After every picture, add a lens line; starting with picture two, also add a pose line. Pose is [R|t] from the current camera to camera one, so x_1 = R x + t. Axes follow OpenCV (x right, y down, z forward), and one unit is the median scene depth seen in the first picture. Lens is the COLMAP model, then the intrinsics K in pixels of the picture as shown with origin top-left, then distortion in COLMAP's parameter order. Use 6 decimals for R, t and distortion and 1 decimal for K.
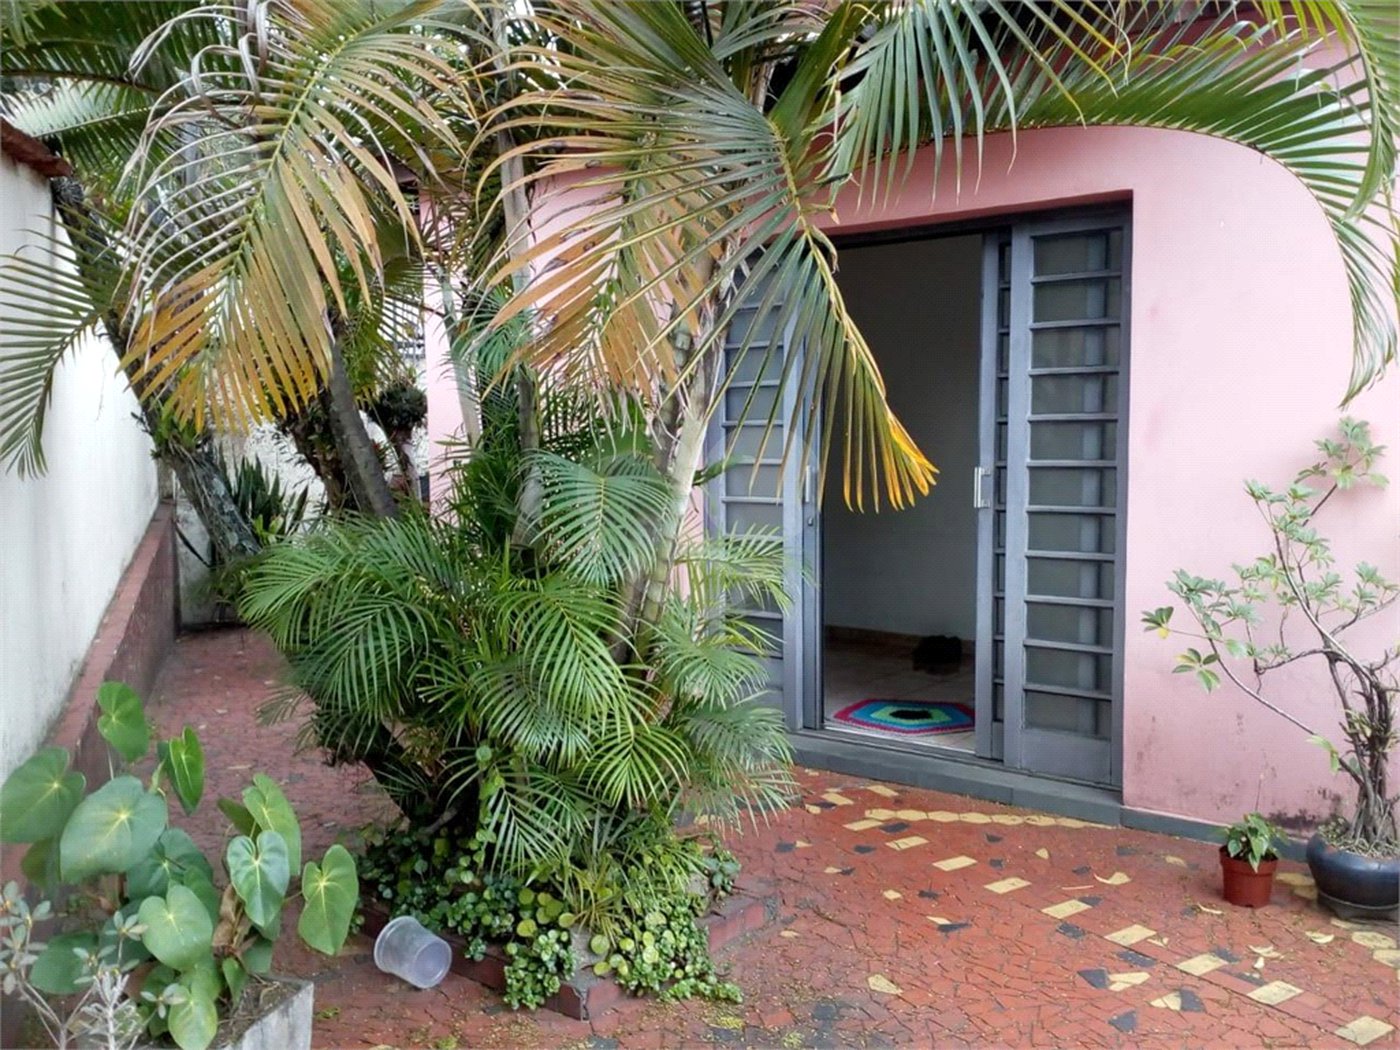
lens RADIAL K [[1229.4, 0, 702.1], [0, 1229.4, 545.7], [0, 0, 1]] dist [0.089313, -0.246771]
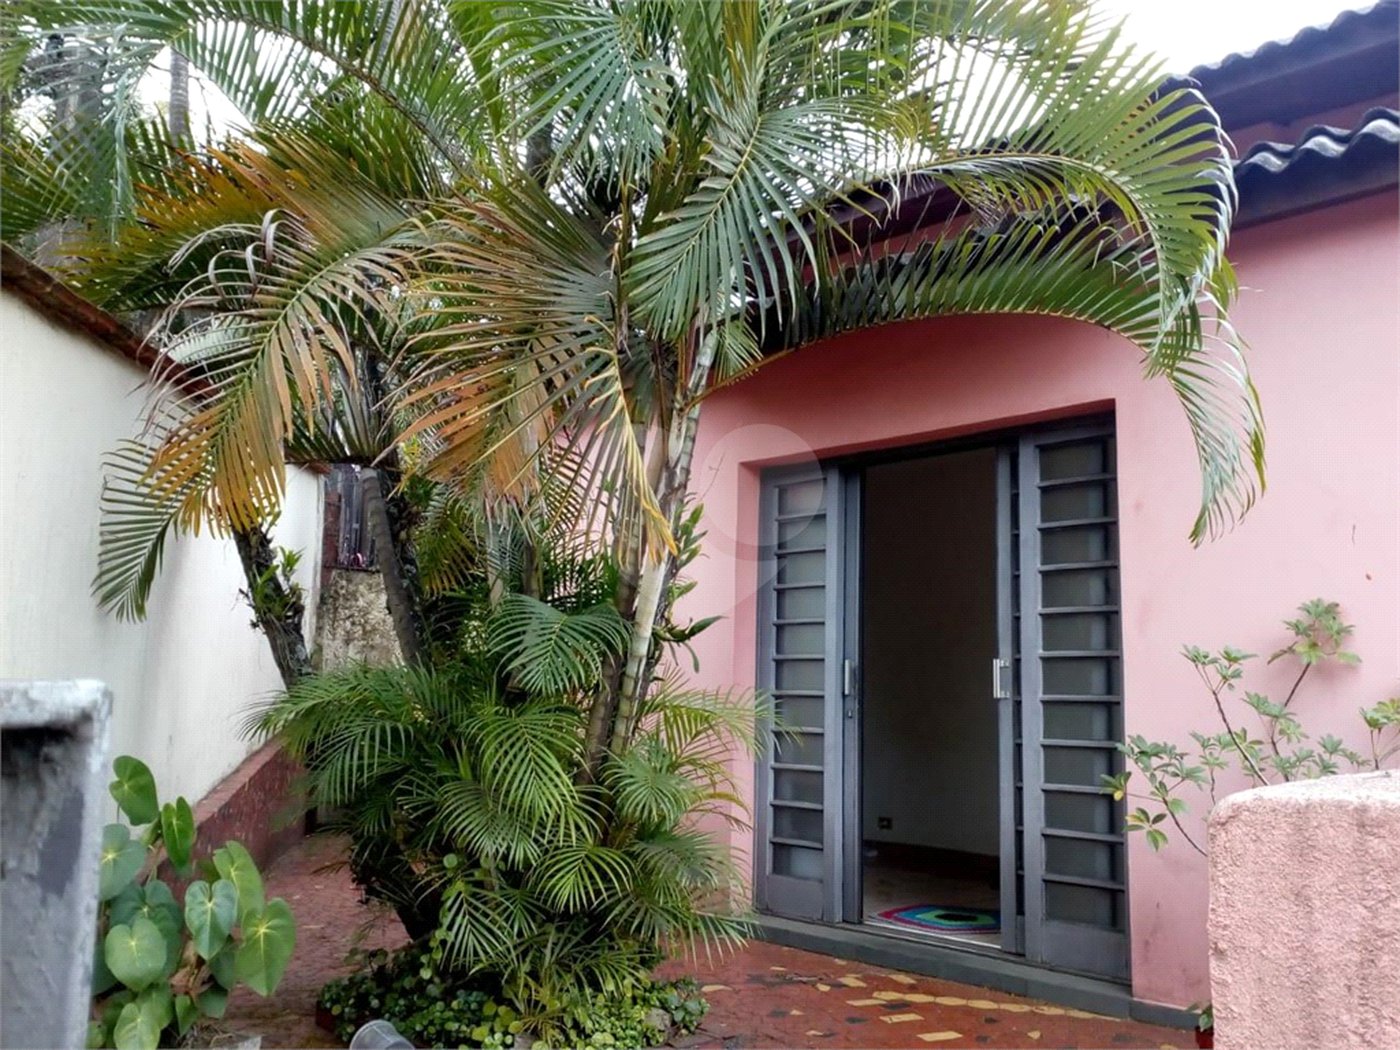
lens RADIAL K [[1229.4, 0, 702.1], [0, 1229.4, 545.7], [0, 0, 1]] dist [0.089313, -0.246771]
pose [[0.987897, 0.008364, -0.154884, 0.172997], [-0.041307, 0.976672, -0.210725, 0.091971], [0.149508, 0.214572, 0.965197, -0.086393]]
